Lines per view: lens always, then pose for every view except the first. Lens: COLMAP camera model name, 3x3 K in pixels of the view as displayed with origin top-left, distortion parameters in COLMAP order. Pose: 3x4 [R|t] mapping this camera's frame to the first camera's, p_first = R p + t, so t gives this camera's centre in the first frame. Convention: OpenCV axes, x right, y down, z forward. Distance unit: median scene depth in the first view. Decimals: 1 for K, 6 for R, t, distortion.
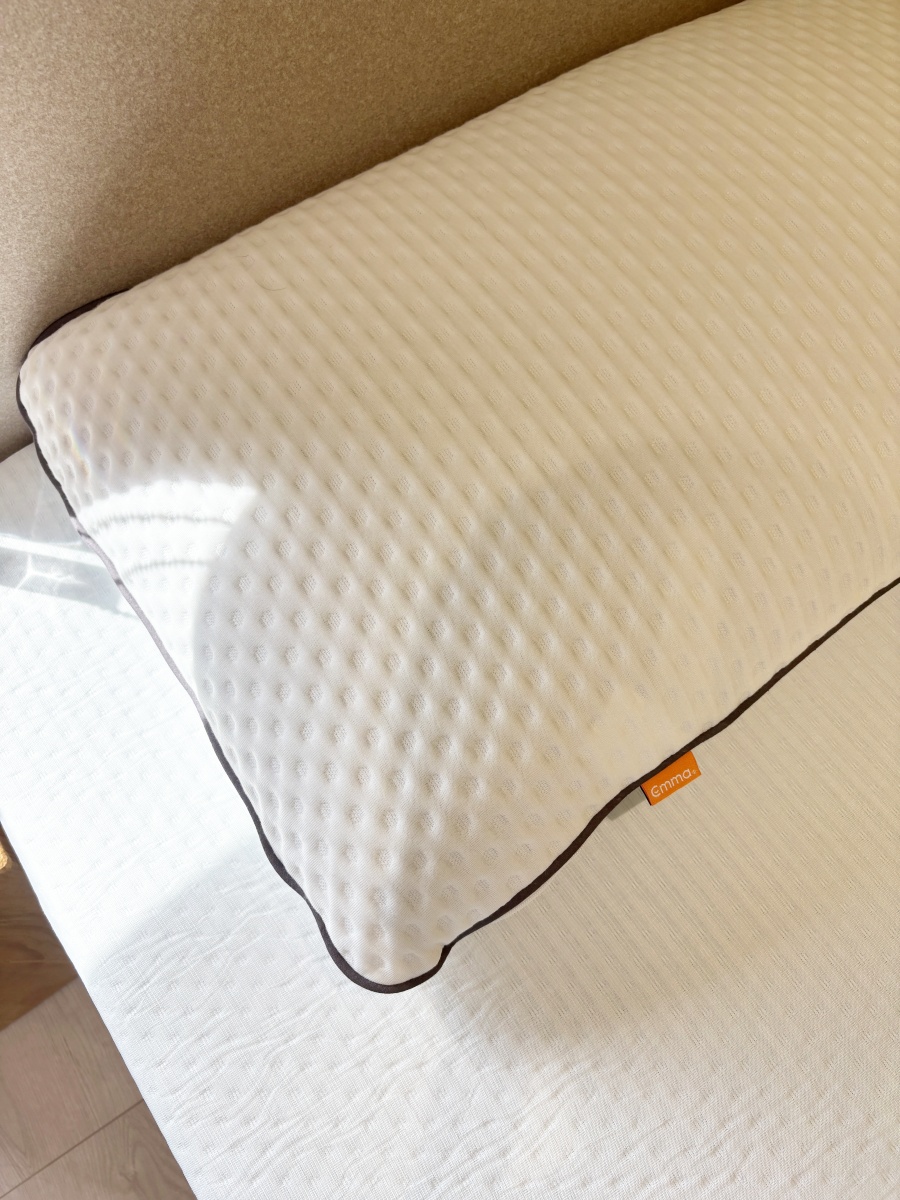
lens RADIAL K [[919.7, 0, 436.1], [0, 919.7, 599.5], [0, 0, 1]] dist [0.013245, -0.033436]
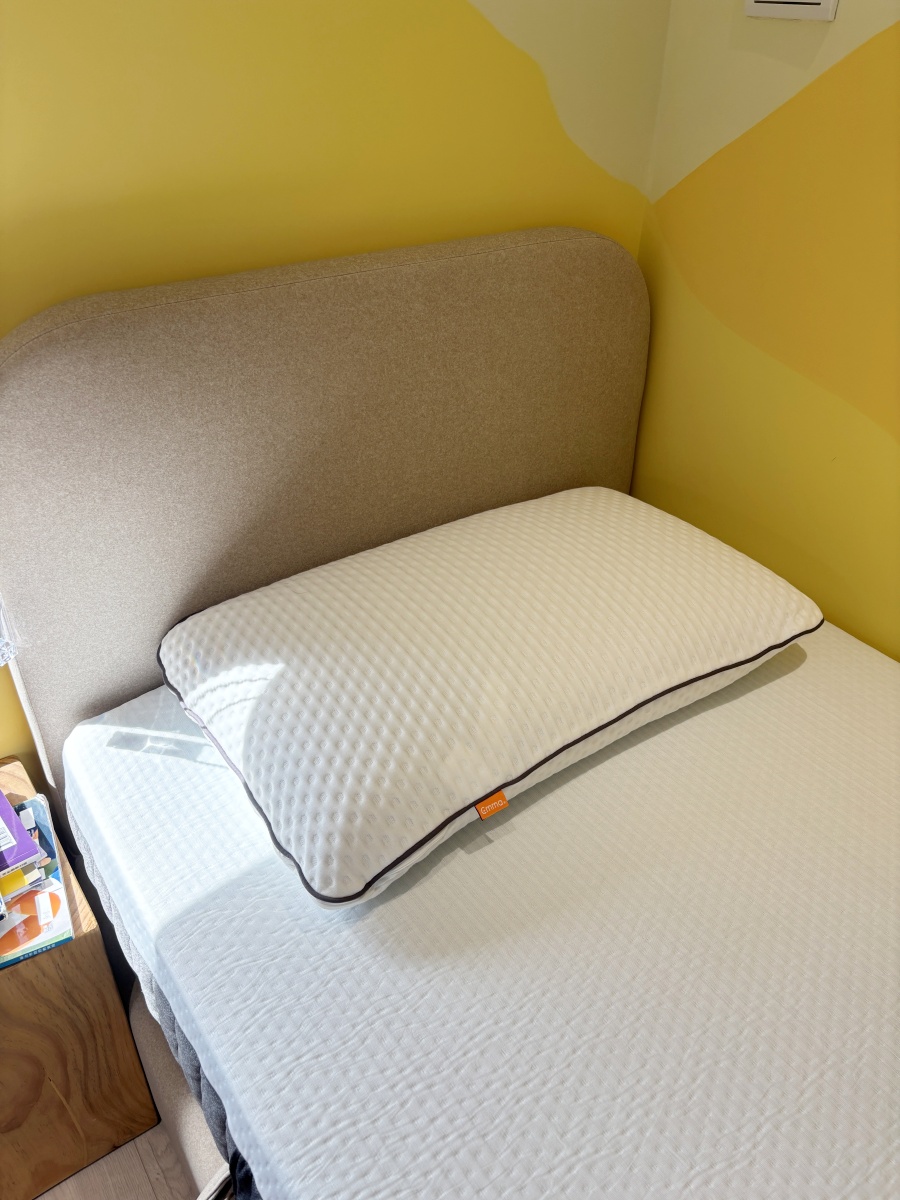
lens RADIAL K [[918.8, 0, 440.1], [0, 918.8, 600.6], [0, 0, 1]] dist [0.035779, -0.047315]
pose [[0.999926, 0.005378, 0.010873, 0.127071], [0.001270, 0.844981, -0.534794, 0.846620], [-0.012064, 0.534769, 0.844912, -0.808921]]
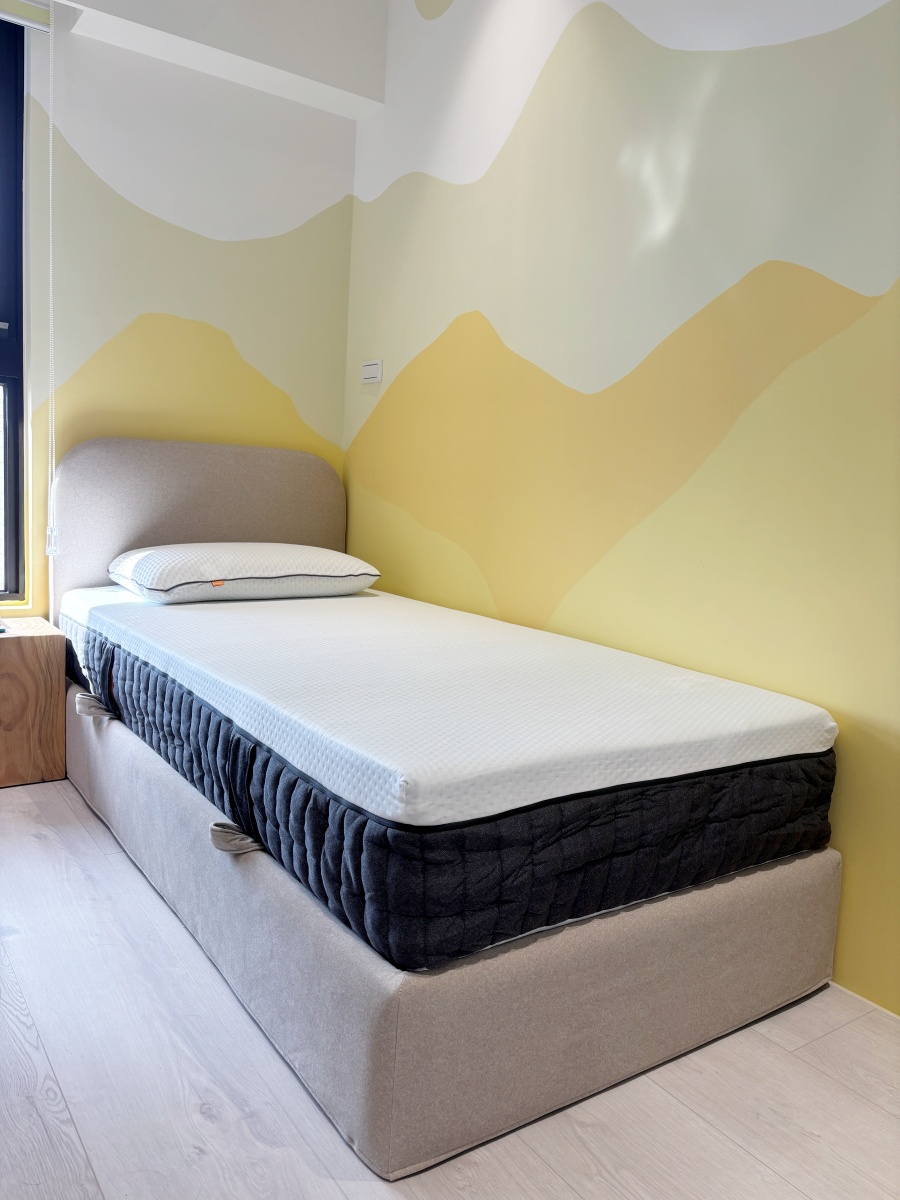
lens RADIAL K [[918.8, 0, 446.5], [0, 918.8, 592.9], [0, 0, 1]] dist [0.035779, -0.047315]
pose [[0.998802, 0.047571, 0.011467, 1.529089], [-0.014046, 0.503181, -0.864067, 4.832647], [-0.046875, 0.862871, 0.503247, -1.696724]]
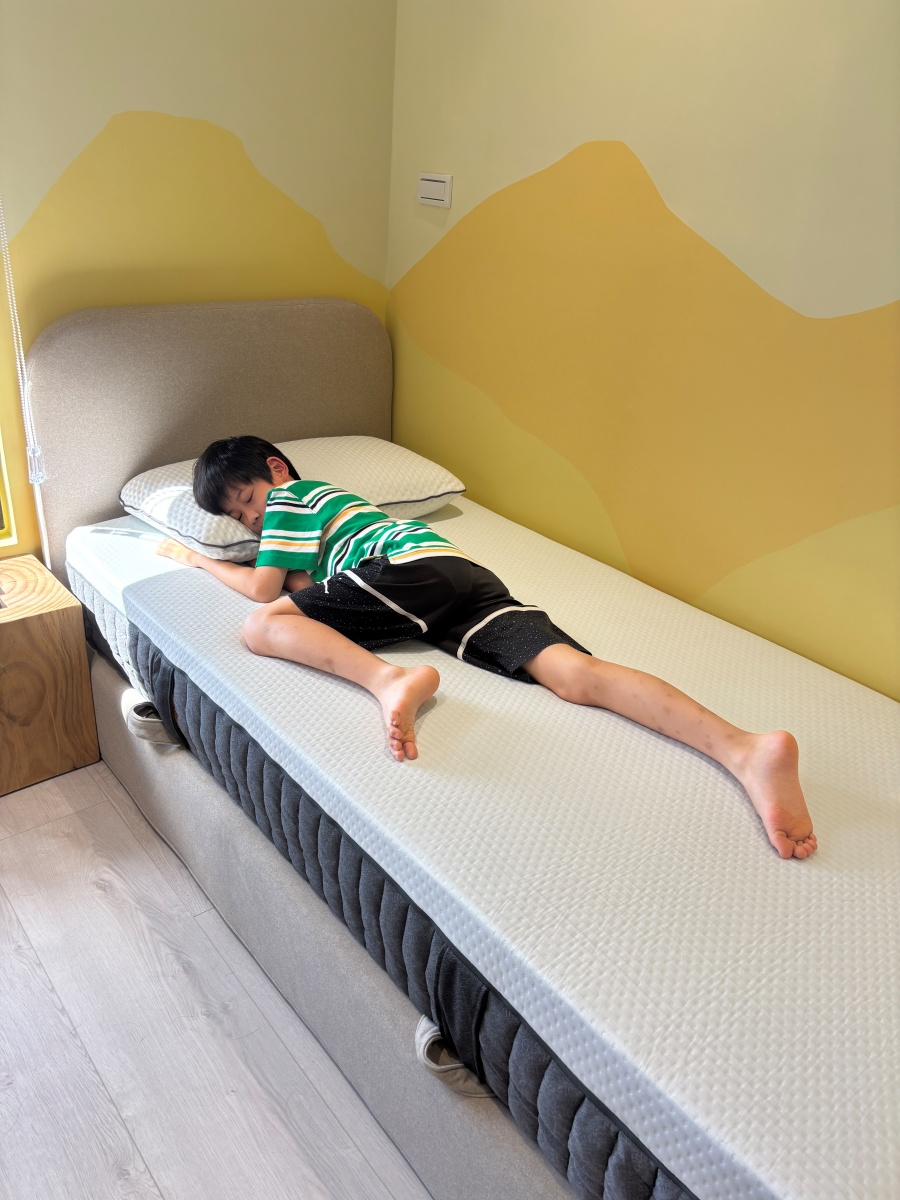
lens RADIAL K [[918.8, 0, 451.5], [0, 918.8, 587.8], [0, 0, 1]] dist [0.035779, -0.047315]
pose [[0.992688, 0.016419, 0.119583, 0.546133], [0.065293, 0.760208, -0.646391, 3.087367], [-0.101521, 0.649473, 0.753577, -2.021457]]
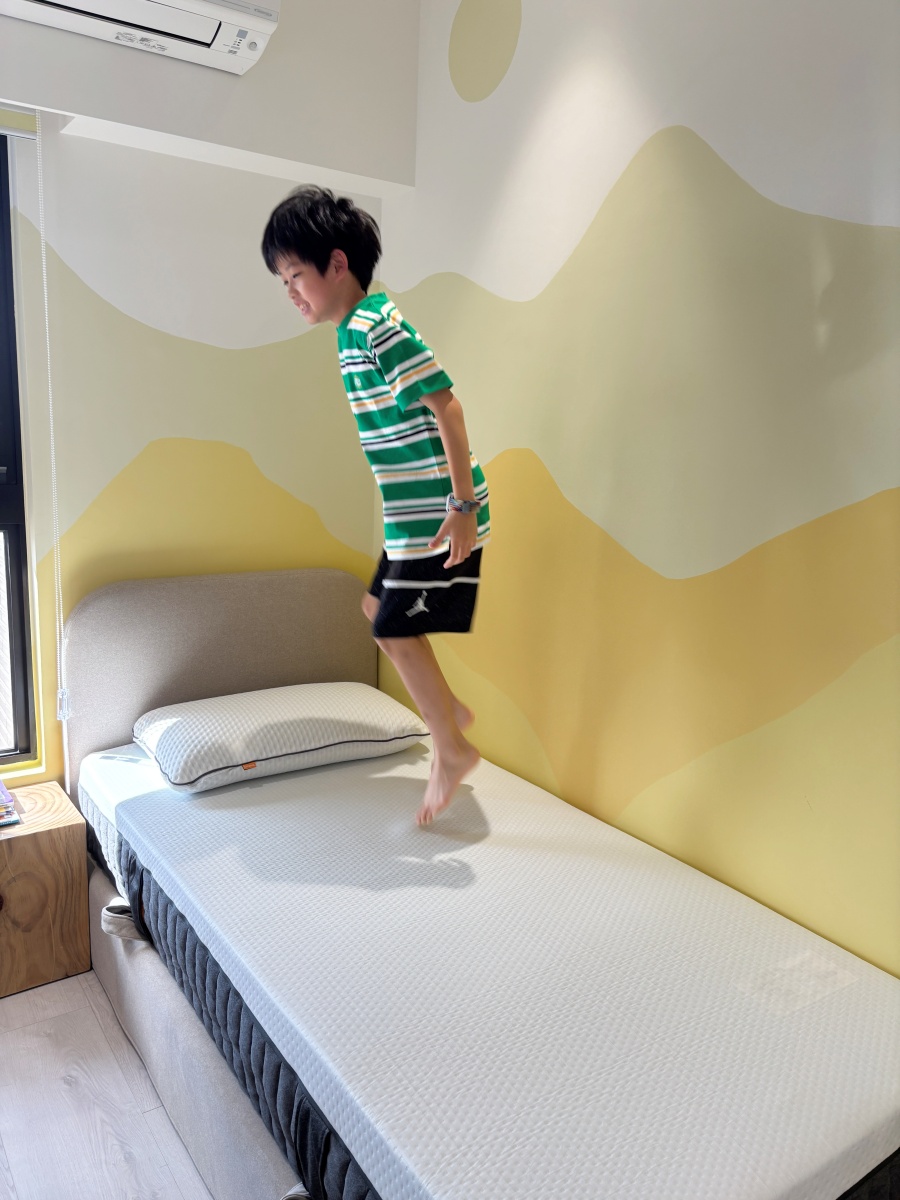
lens RADIAL K [[918.8, 0, 441.3], [0, 918.8, 593.3], [0, 0, 1]] dist [0.035779, -0.047315]
pose [[0.999549, 0.027900, 0.011092, 1.185507], [-0.006270, 0.555263, -0.831651, 3.732609], [-0.029362, 0.831207, 0.555187, -2.450279]]
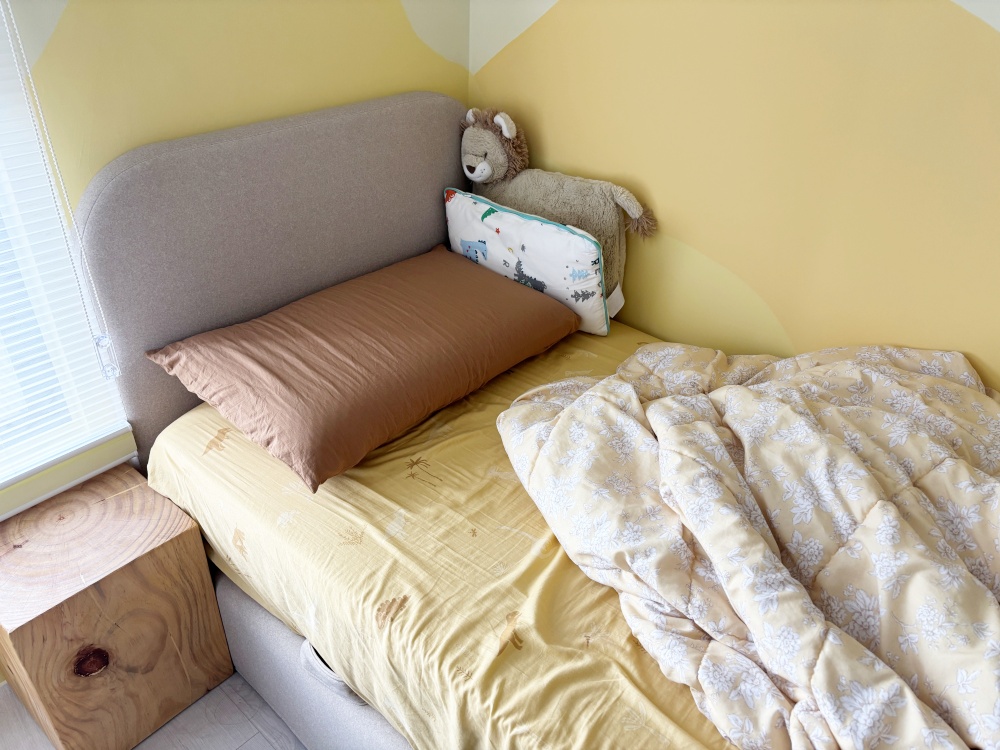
lens RADIAL K [[765.6, 0, 487.9], [0, 765.6, 378.4], [0, 0, 1]] dist [0.035779, -0.047315]
pose [[0.971848, -0.111347, 0.207637, -0.098251], [0.207641, 0.821230, -0.531476, 1.632789], [-0.111339, 0.559628, 0.821231, -1.406332]]
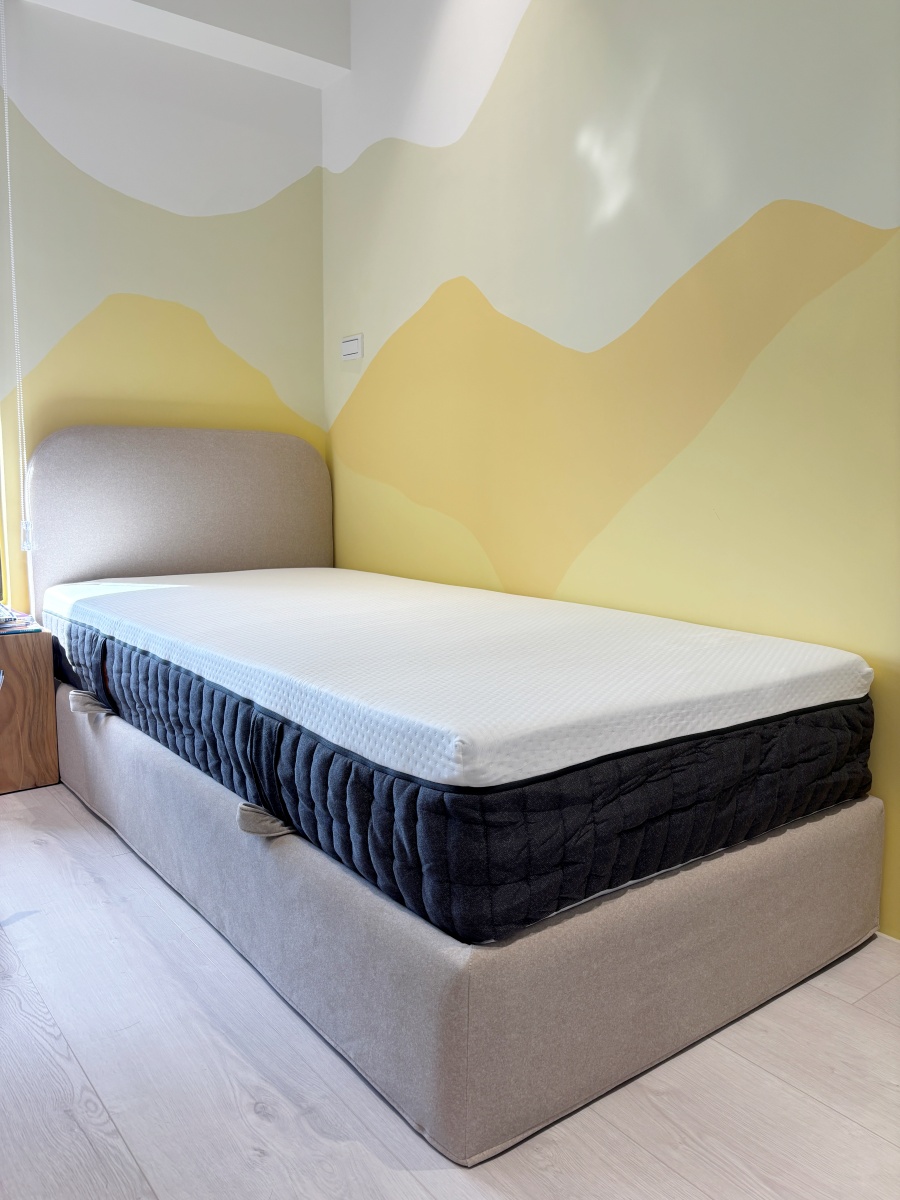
lens RADIAL K [[918.8, 0, 454.0], [0, 918.8, 594.8], [0, 0, 1]] dist [0.035779, -0.047315]
pose [[0.998276, -0.006317, 0.058345, 1.319856], [0.053438, 0.508800, -0.859225, 4.755947], [-0.024258, 0.860862, 0.508261, -1.513449]]
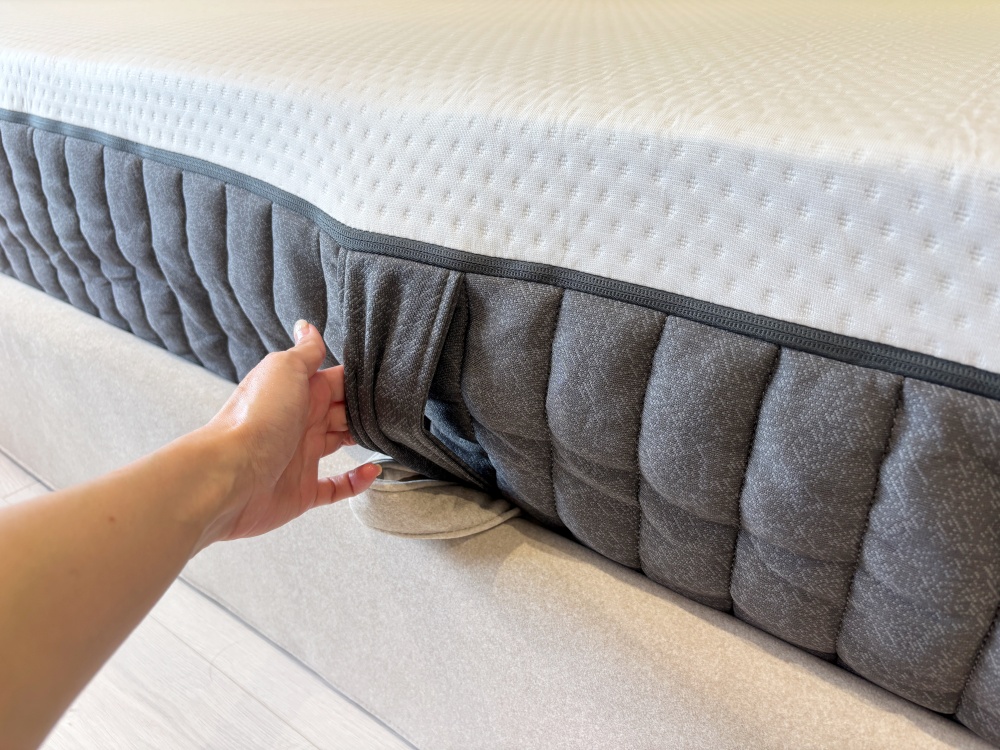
lens RADIAL K [[765.6, 0, 528.7], [0, 765.6, 374.6], [0, 0, 1]] dist [0.035779, -0.047315]
pose [[0.937526, -0.180543, 0.297405, 0.717508], [0.323499, 0.766951, -0.554198, 2.940459], [-0.128038, 0.615785, 0.777442, -0.189281]]
